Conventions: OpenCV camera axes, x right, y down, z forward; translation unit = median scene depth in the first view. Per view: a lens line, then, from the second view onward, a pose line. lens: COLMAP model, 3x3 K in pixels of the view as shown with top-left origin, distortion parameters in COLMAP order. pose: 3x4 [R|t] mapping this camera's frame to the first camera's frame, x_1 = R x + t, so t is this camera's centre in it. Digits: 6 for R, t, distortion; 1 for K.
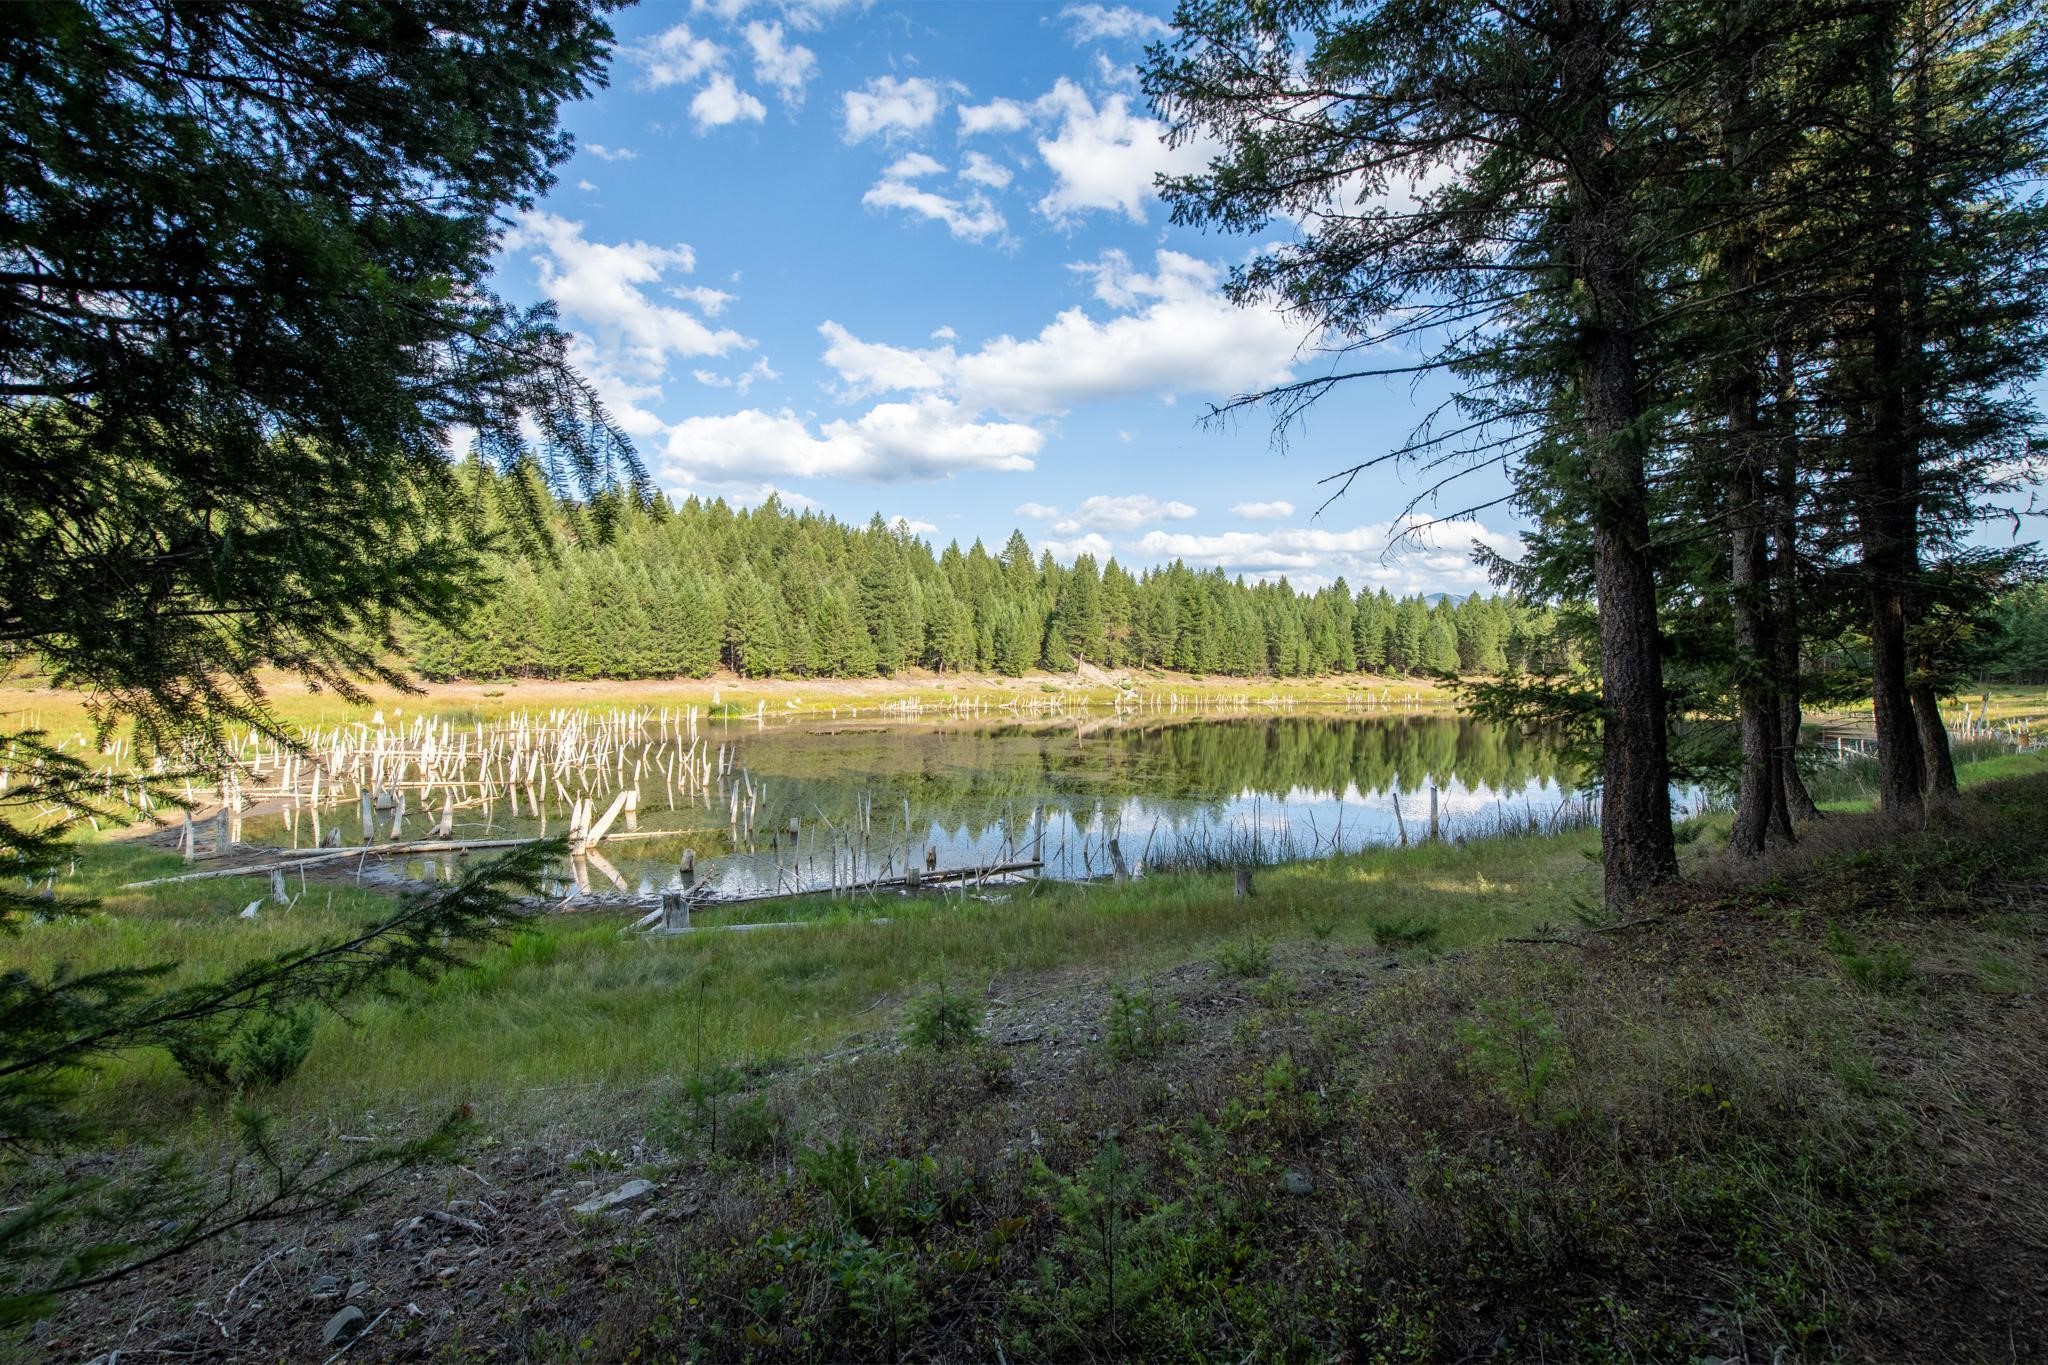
lens RADIAL K [[800.2, 0, 1031.7], [0, 800.2, 678.2], [0, 0, 1]] dist [-0.025838, -0.000626]
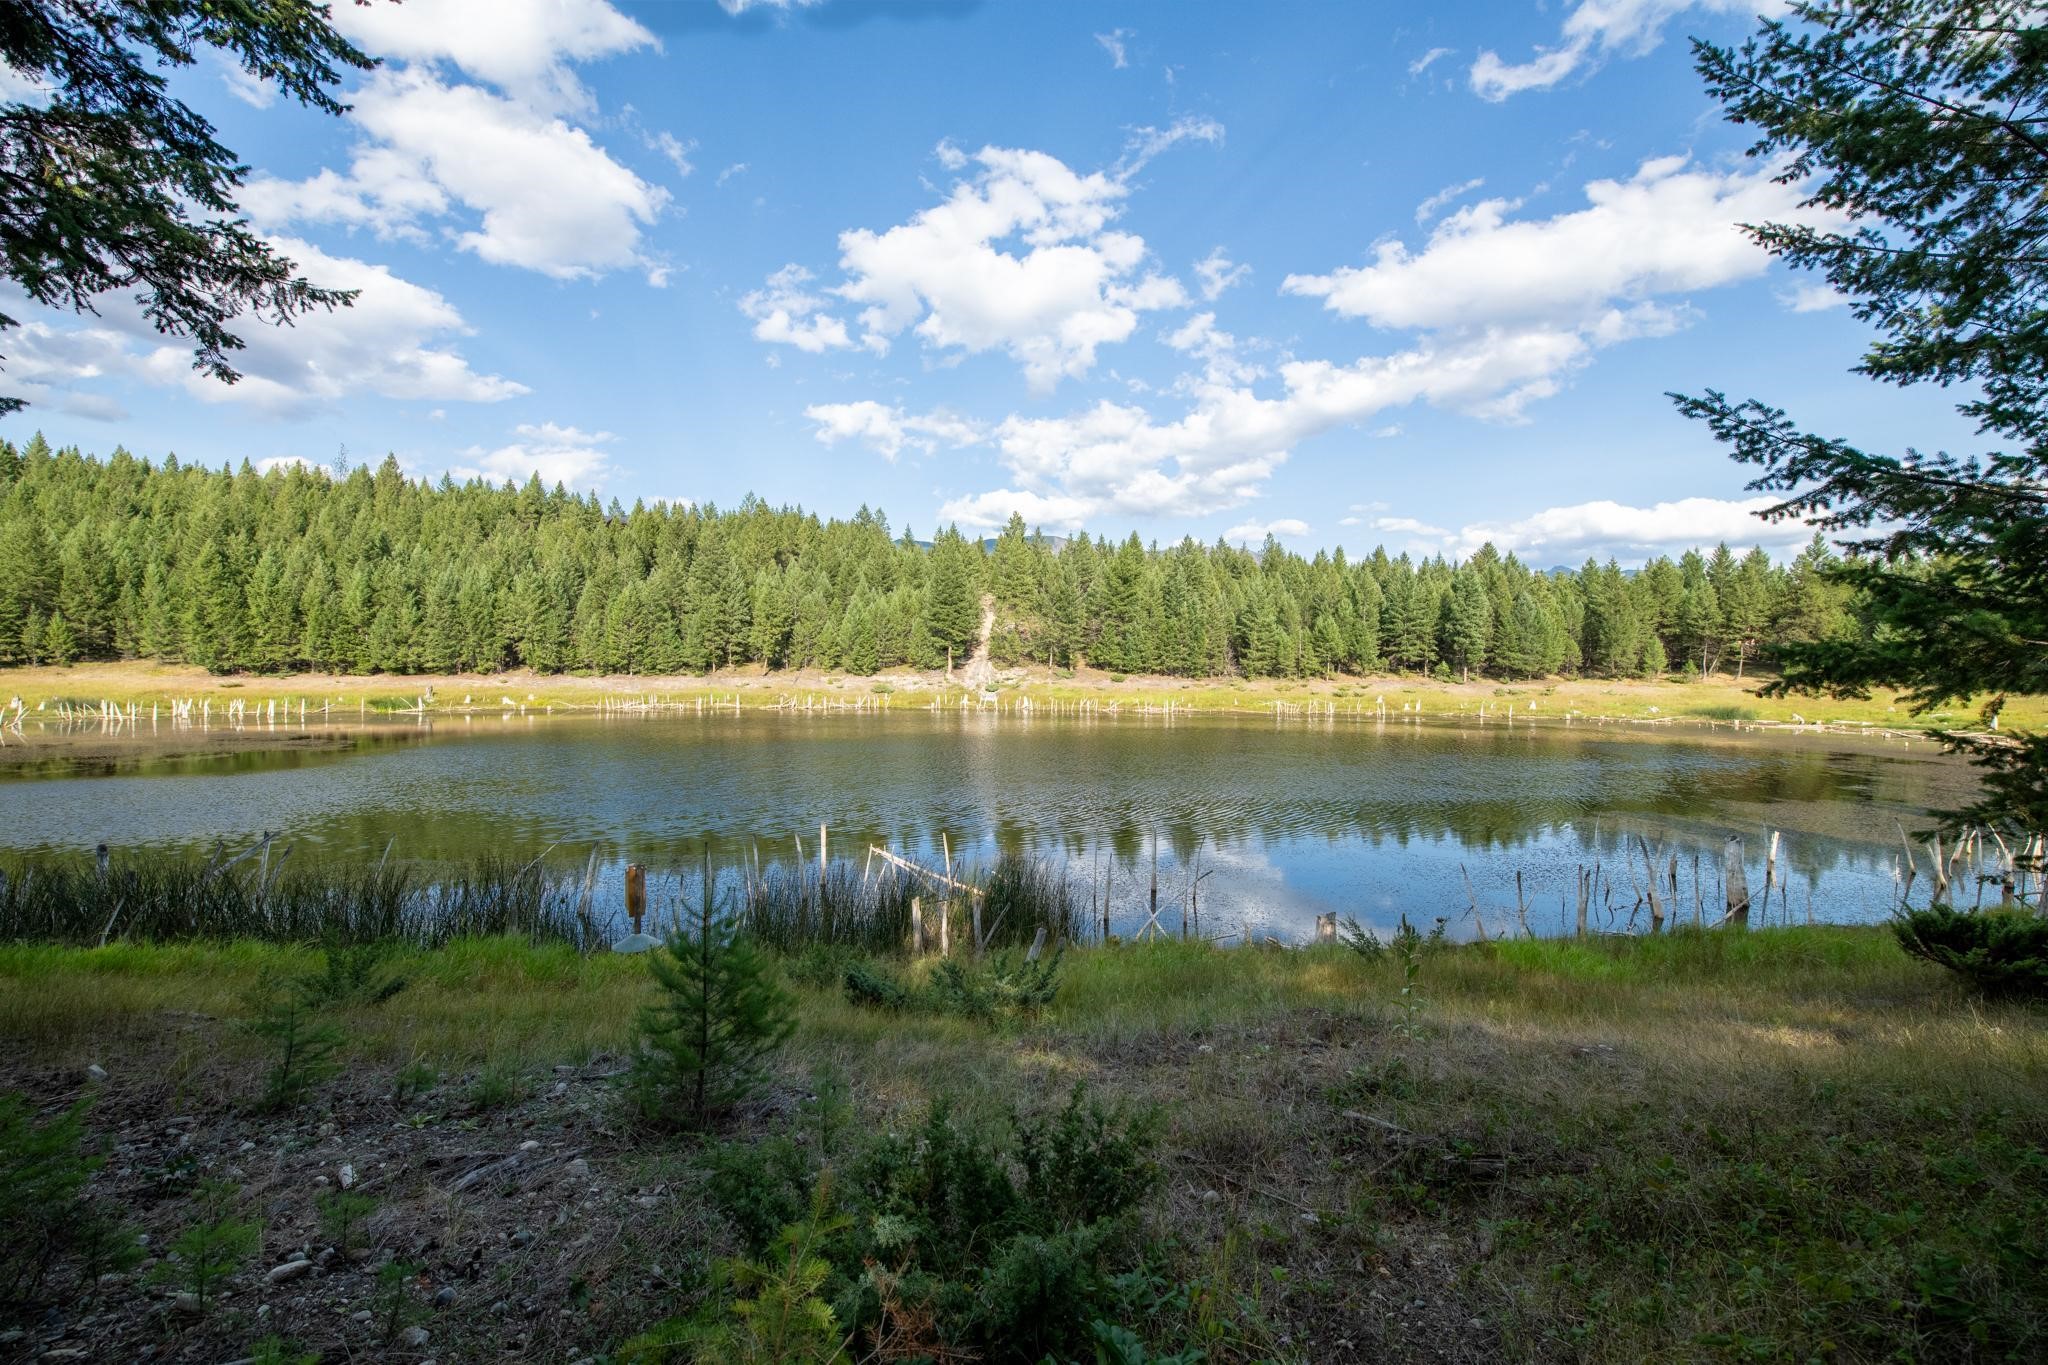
lens RADIAL K [[800.2, 0, 1033.6], [0, 800.2, 667.7], [0, 0, 1]] dist [-0.025838, -0.000626]
pose [[0.912588, 0.000215, -0.408881, 0.455413], [-0.006867, 0.999867, -0.014801, 0.001866], [0.408823, 0.016315, 0.912468, 0.246605]]
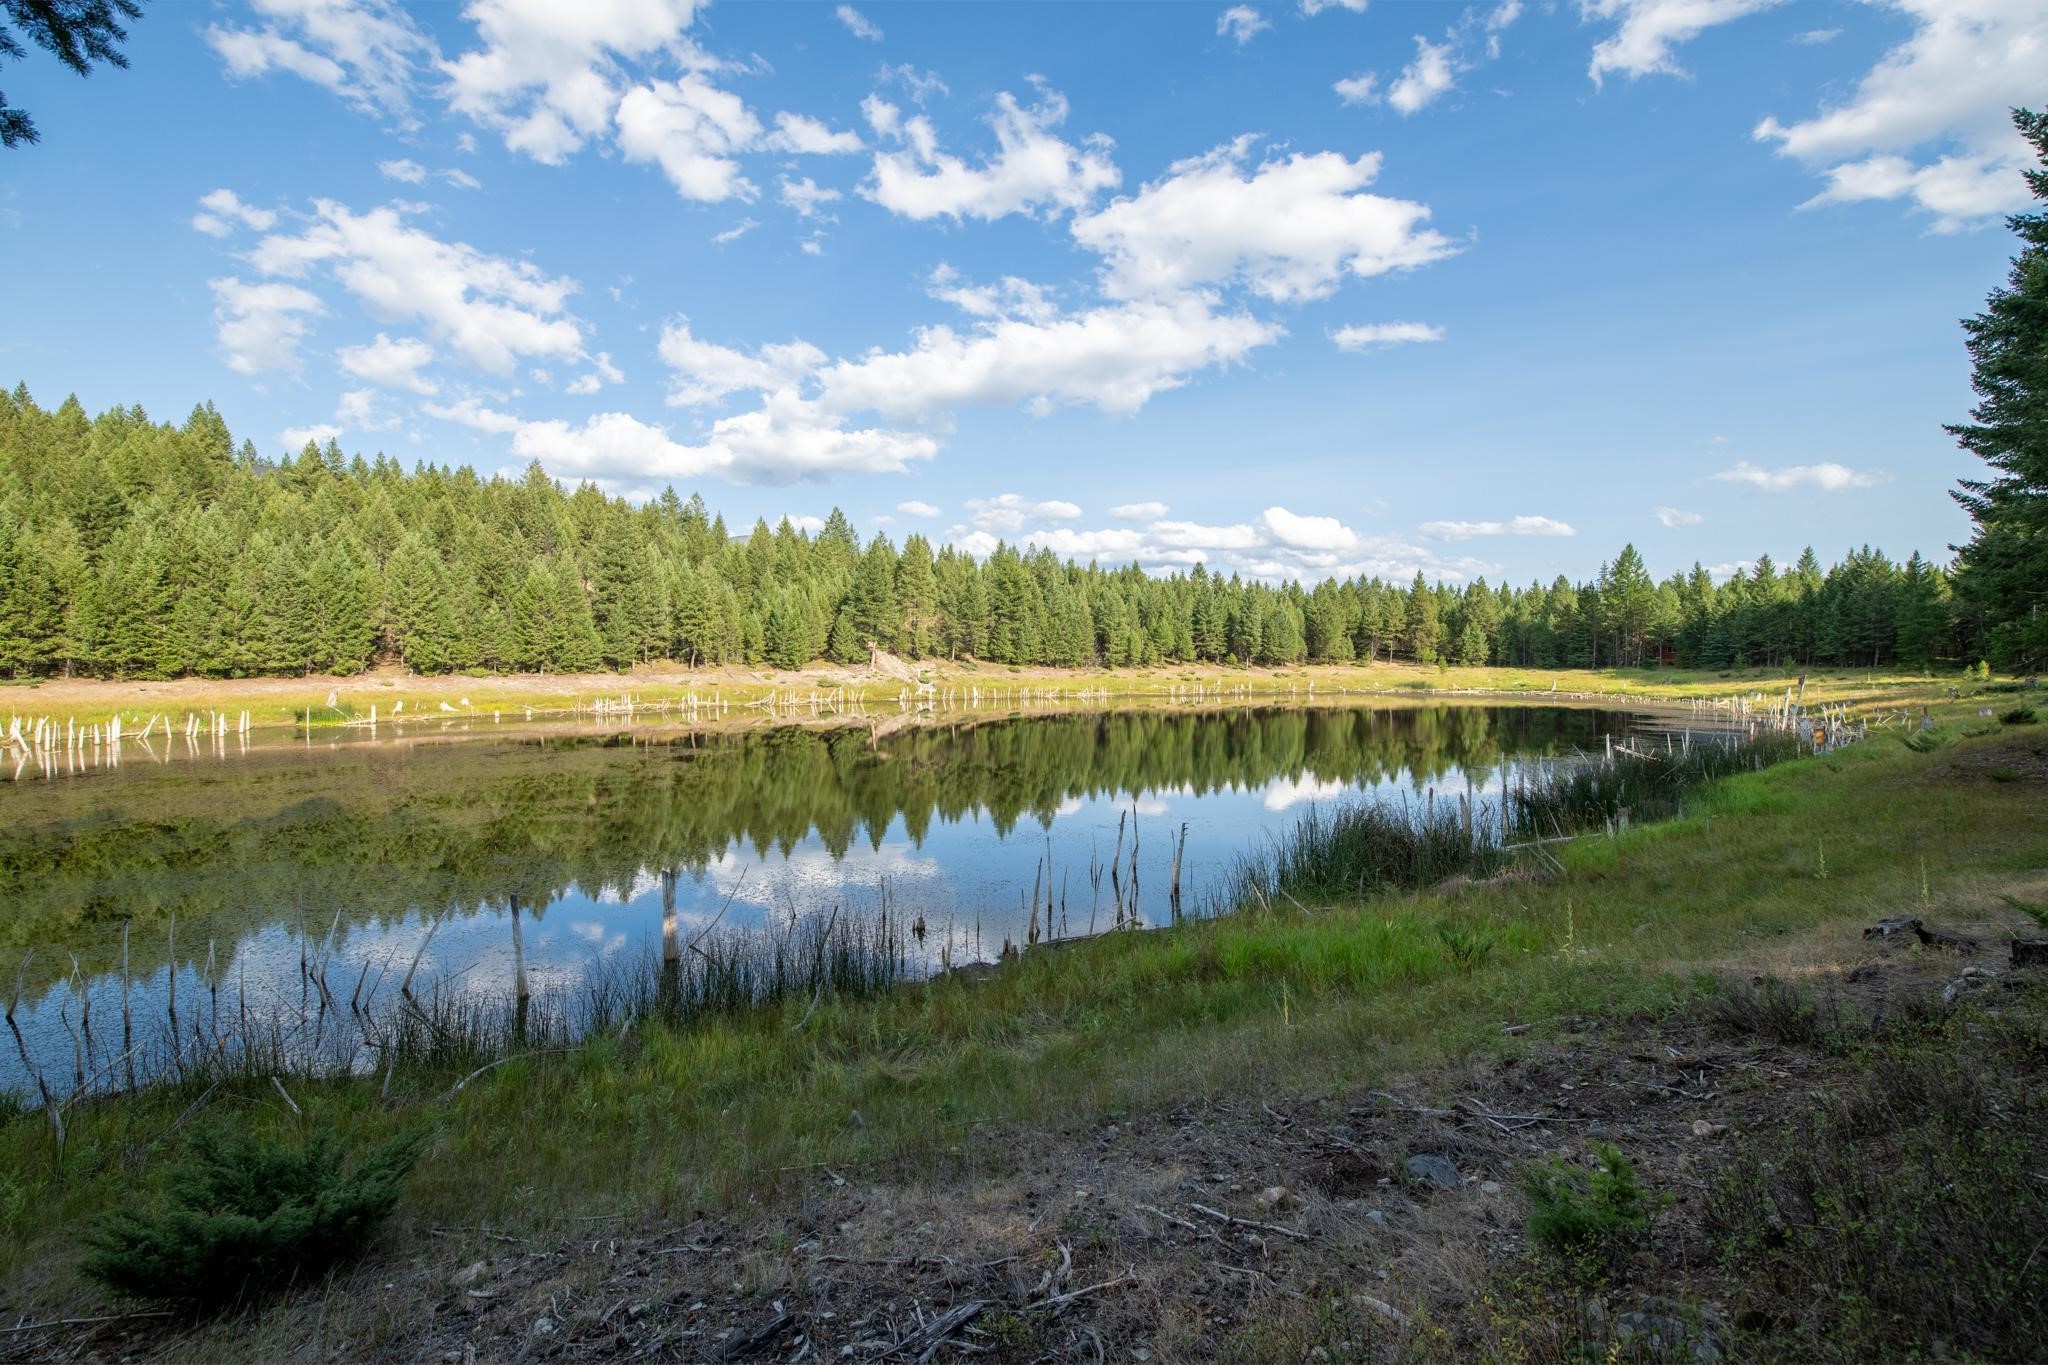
lens RADIAL K [[800.2, 0, 1032.7], [0, 800.2, 670.3], [0, 0, 1]] dist [-0.025838, -0.000626]
pose [[0.995072, -0.010569, 0.098586, 0.138702], [0.010820, 0.999939, -0.002007, 0.002914], [-0.098559, 0.003064, 0.995126, 0.097650]]
